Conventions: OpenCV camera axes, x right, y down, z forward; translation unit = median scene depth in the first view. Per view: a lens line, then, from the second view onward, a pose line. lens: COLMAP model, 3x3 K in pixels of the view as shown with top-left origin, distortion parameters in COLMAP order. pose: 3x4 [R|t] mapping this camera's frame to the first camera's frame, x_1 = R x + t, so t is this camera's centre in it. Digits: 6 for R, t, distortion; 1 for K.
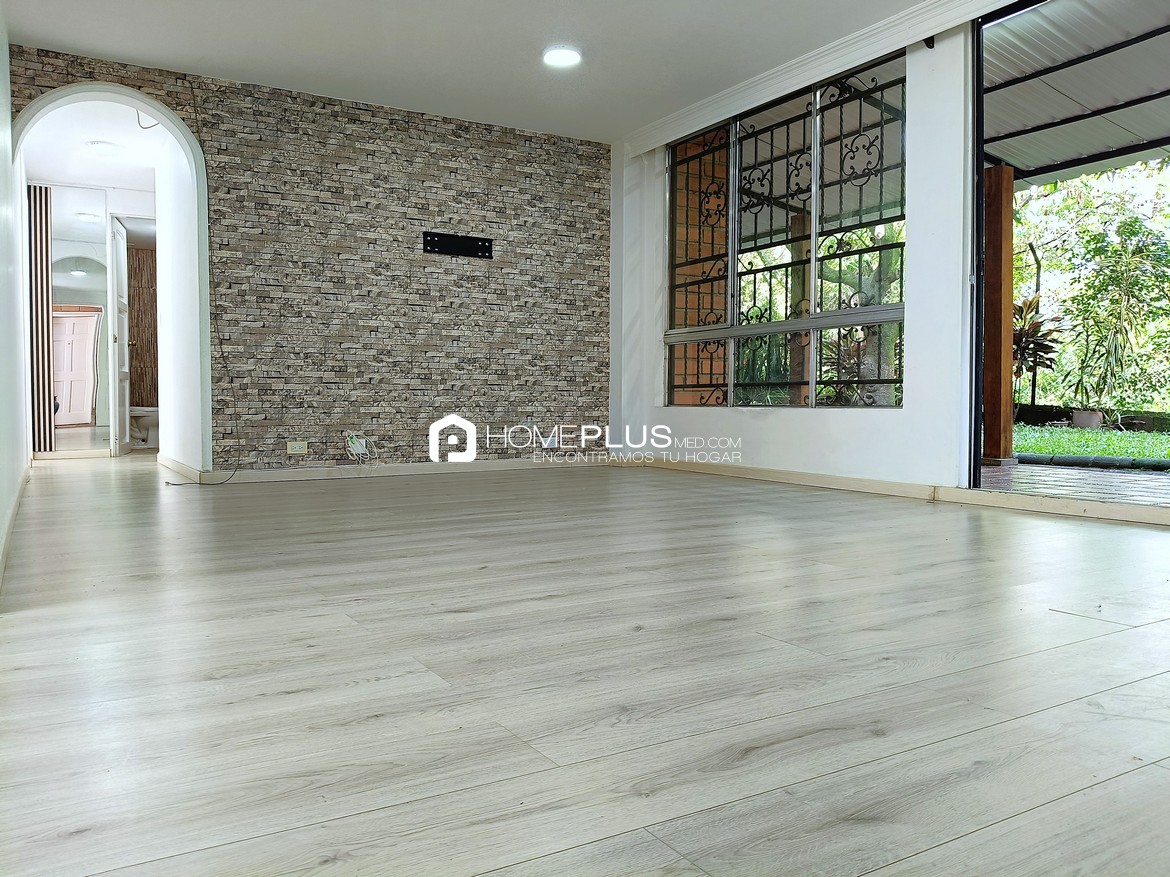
lens RADIAL K [[929.5, 0, 588.2], [0, 929.5, 436.8], [0, 0, 1]] dist [-0.031098, -0.009425]
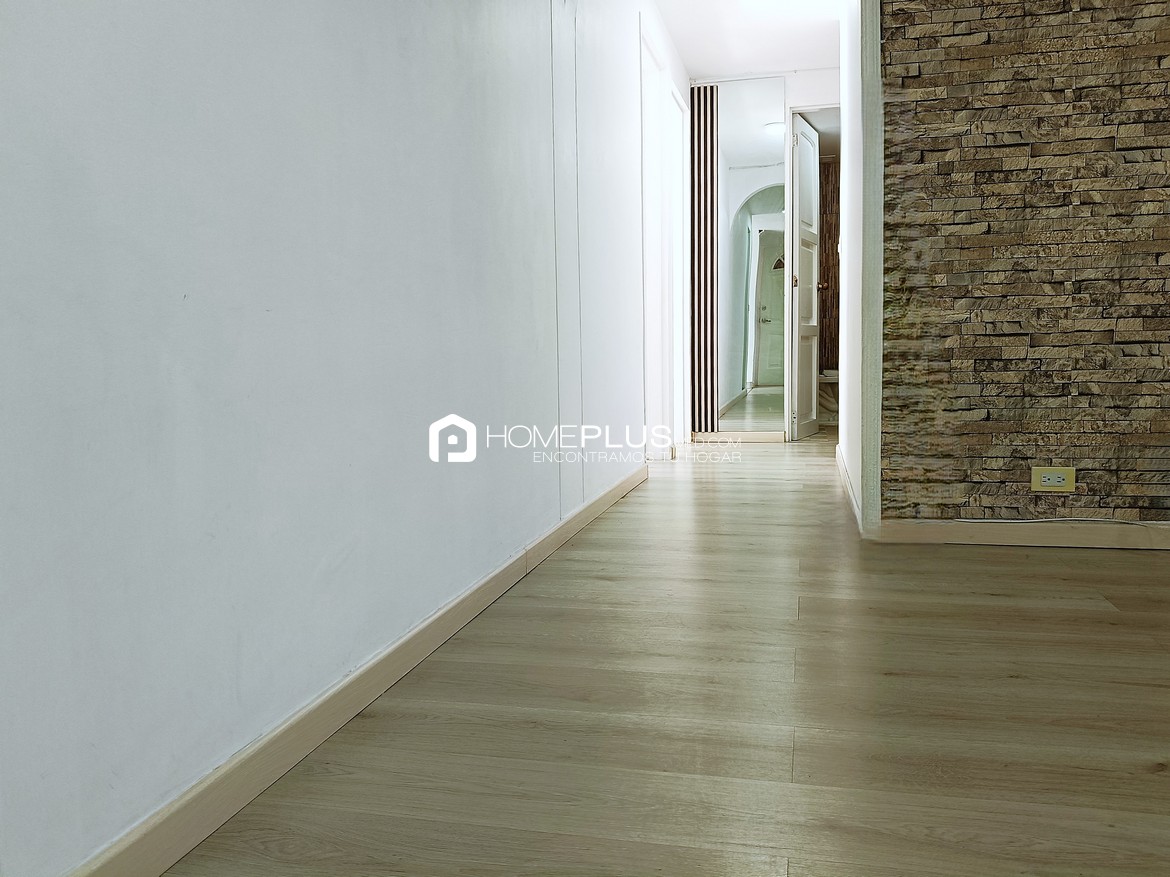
lens RADIAL K [[929.5, 0, 589.3], [0, 929.5, 434.6], [0, 0, 1]] dist [-0.031098, -0.009425]
pose [[0.717627, 0.045716, -0.694926, -0.154612], [-0.002454, 0.998003, 0.063120, -0.041132], [0.696424, -0.043591, 0.716306, 0.488204]]
